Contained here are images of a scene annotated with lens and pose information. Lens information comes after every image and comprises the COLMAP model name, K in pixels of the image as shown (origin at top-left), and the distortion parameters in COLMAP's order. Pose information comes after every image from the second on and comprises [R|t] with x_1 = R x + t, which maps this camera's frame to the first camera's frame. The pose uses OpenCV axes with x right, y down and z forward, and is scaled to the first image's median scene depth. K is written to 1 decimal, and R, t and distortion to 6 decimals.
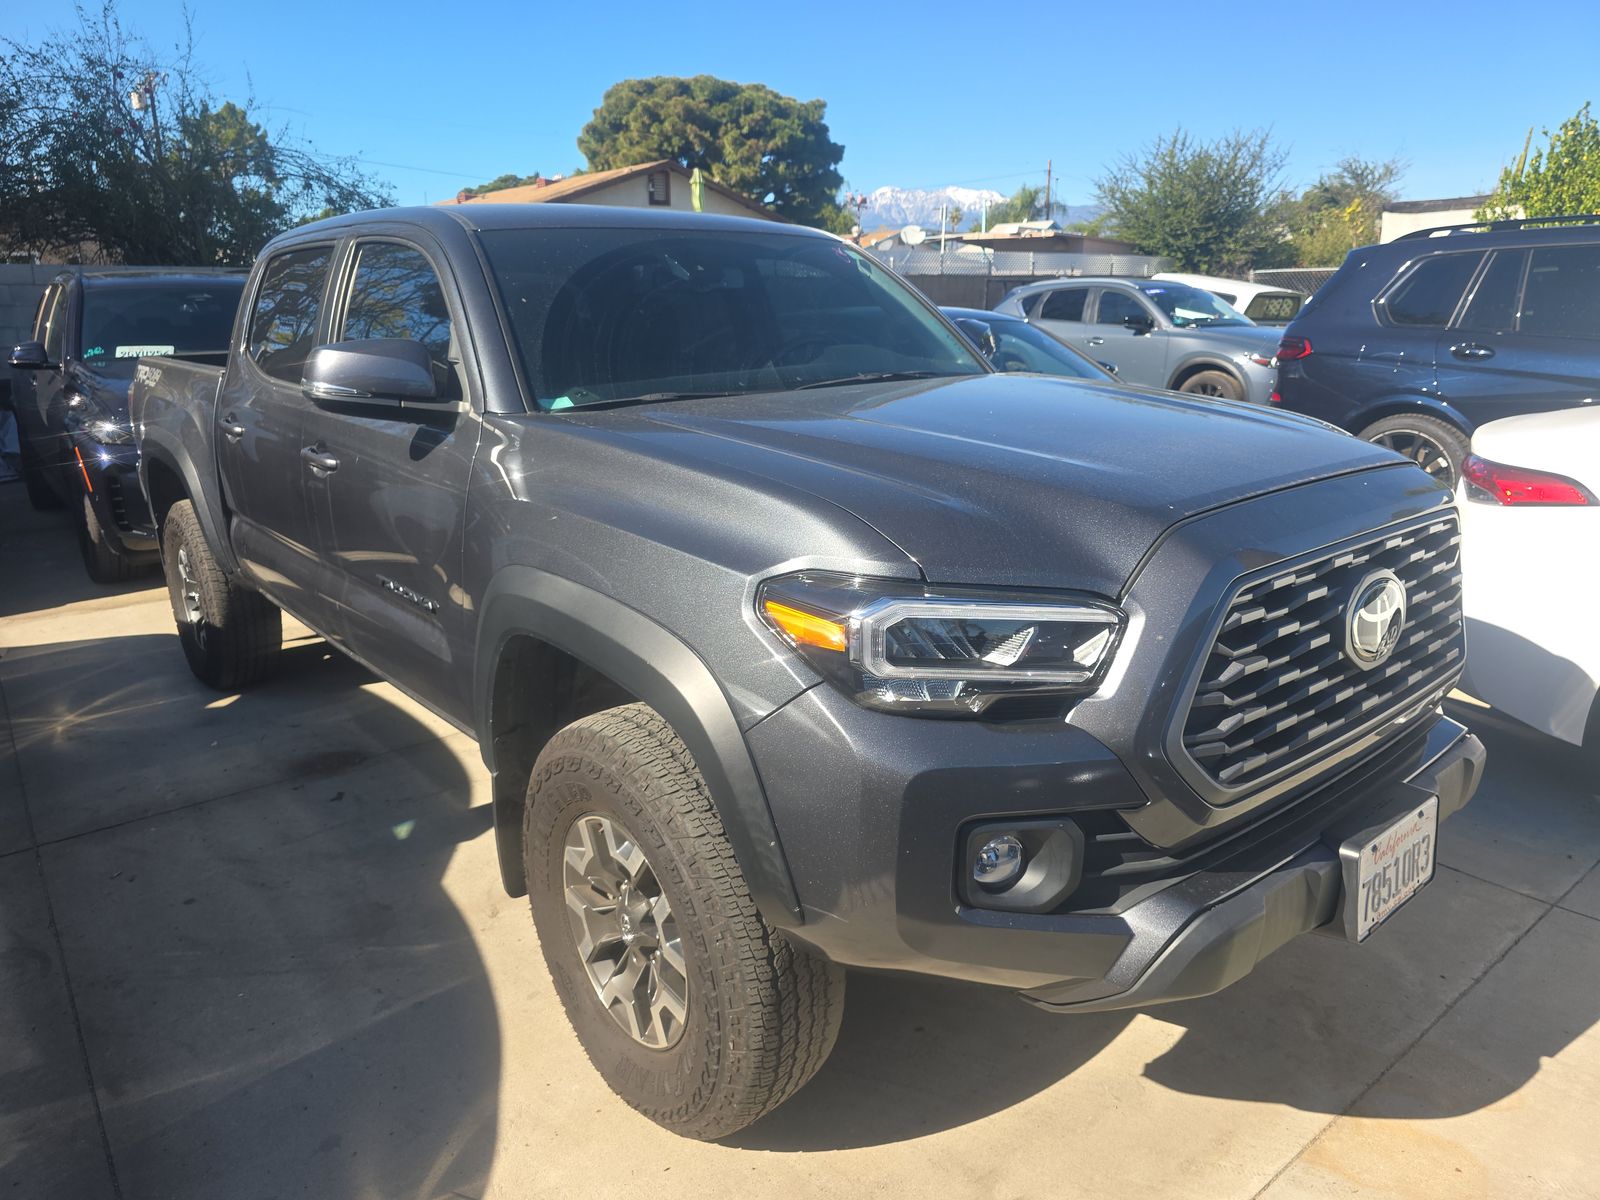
lens RADIAL K [[1069.4, 0, 800.0], [0, 1069.4, 600.0], [0, 0, 1]] dist [0.026699, -0.029383]
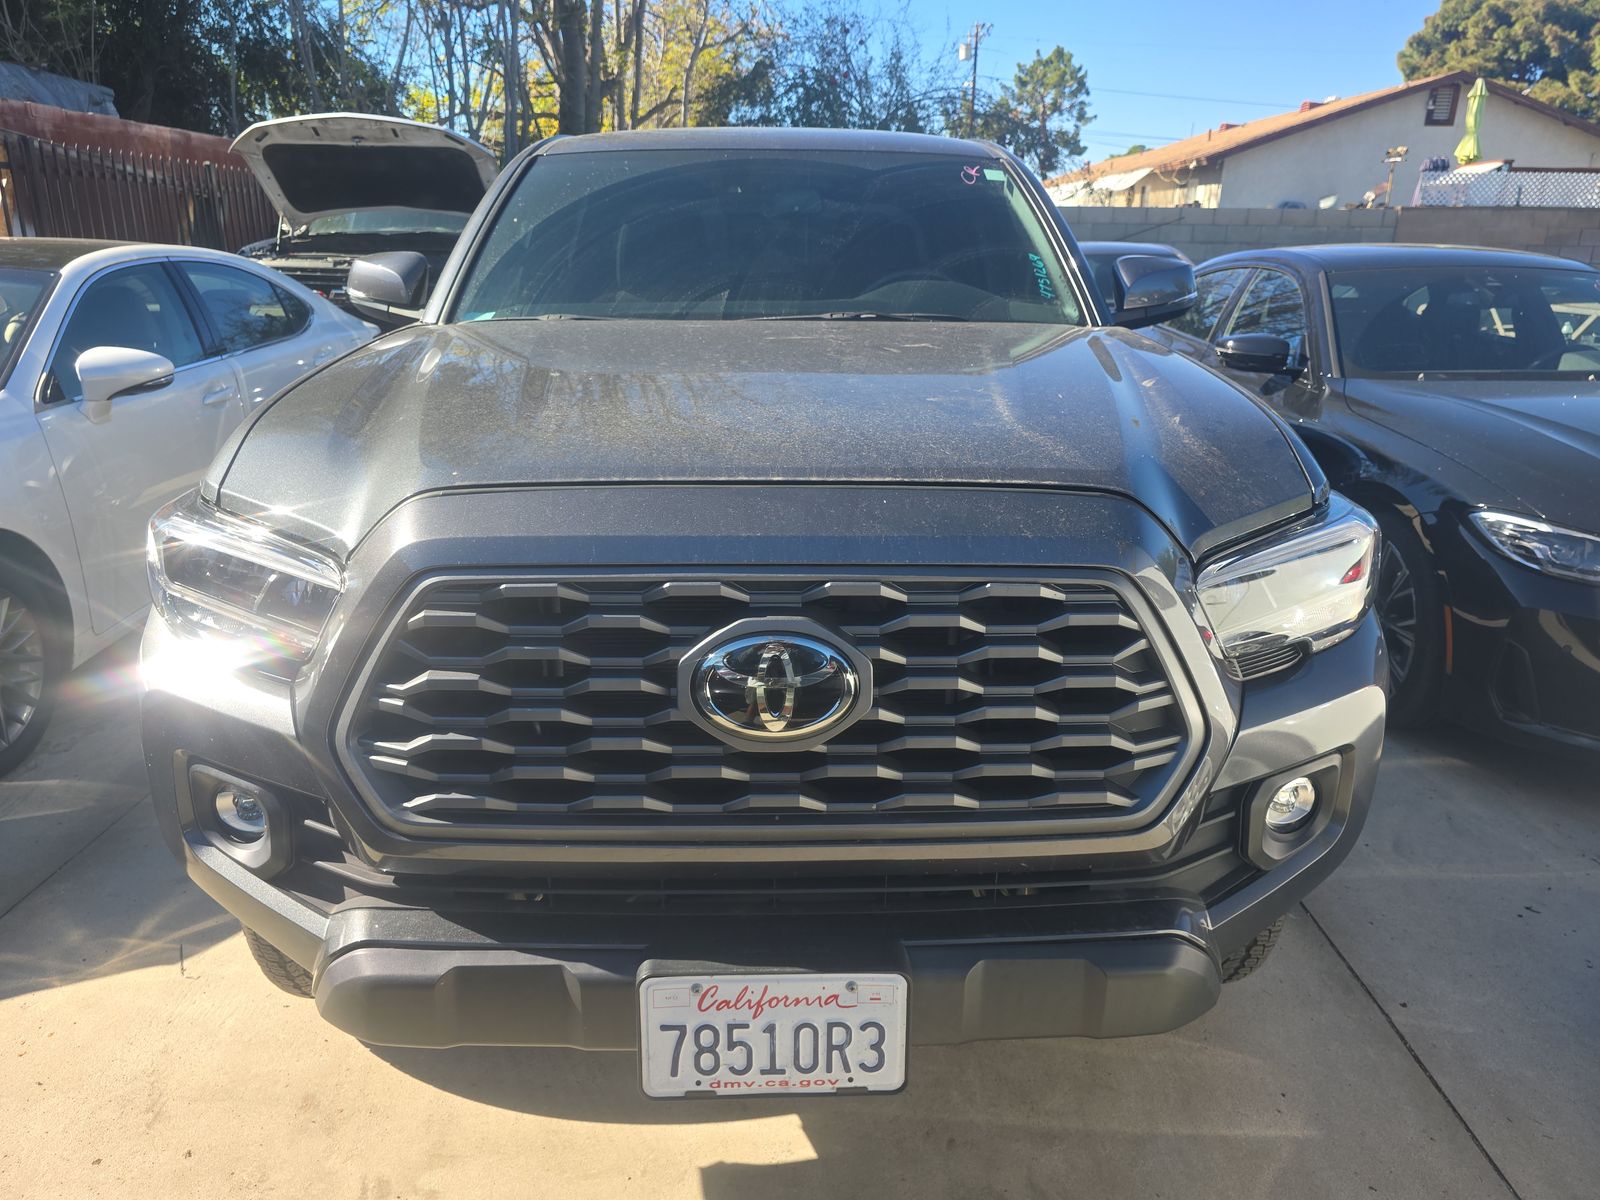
lens RADIAL K [[1069.4, 0, 800.0], [0, 1069.4, 600.0], [0, 0, 1]] dist [0.026699, -0.029383]
pose [[0.783667, 0.211695, -0.583996, 0.120383], [-0.180388, 0.977180, 0.112158, -0.014805], [0.594412, 0.017451, 0.803971, 0.057661]]
